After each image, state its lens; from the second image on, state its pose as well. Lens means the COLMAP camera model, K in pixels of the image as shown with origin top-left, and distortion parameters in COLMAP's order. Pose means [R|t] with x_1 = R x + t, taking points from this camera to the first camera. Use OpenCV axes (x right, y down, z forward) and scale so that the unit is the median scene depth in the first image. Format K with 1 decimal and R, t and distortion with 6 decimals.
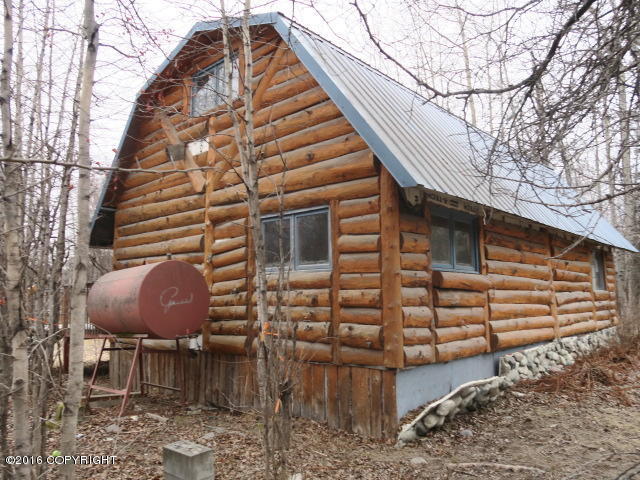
lens RADIAL K [[494.1, 0, 320.0], [0, 494.1, 240.0], [0, 0, 1]] dist [-0.026304, 0.001109]
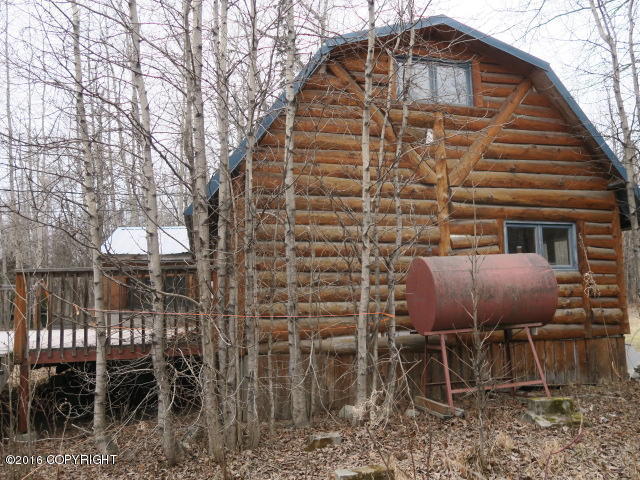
lens RADIAL K [[494.1, 0, 320.0], [0, 494.1, 240.0], [0, 0, 1]] dist [-0.026304, 0.001109]
pose [[0.582445, 0.102869, 0.806335, -1.485391], [-0.089992, 0.994023, -0.061809, 0.124240], [-0.807874, -0.036563, 0.588221, 0.769343]]
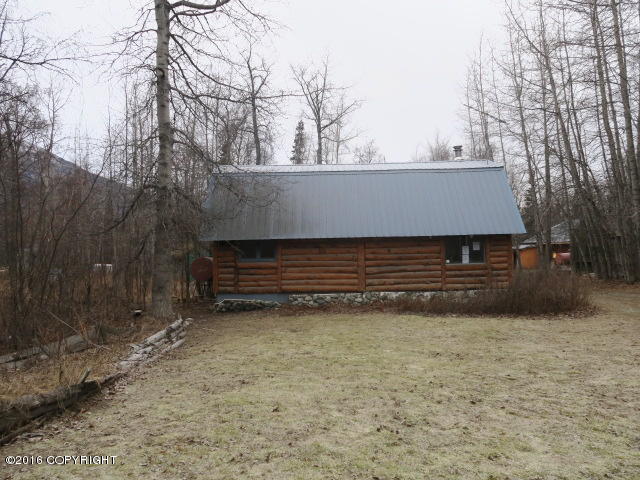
lens RADIAL K [[494.1, 0, 320.0], [0, 494.1, 240.0], [0, 0, 1]] dist [-0.026304, 0.001109]
pose [[0.646004, -0.020618, -0.763055, 2.880618], [0.106565, 0.992282, 0.063407, -0.204411], [0.755859, -0.122276, 0.643216, -0.478466]]
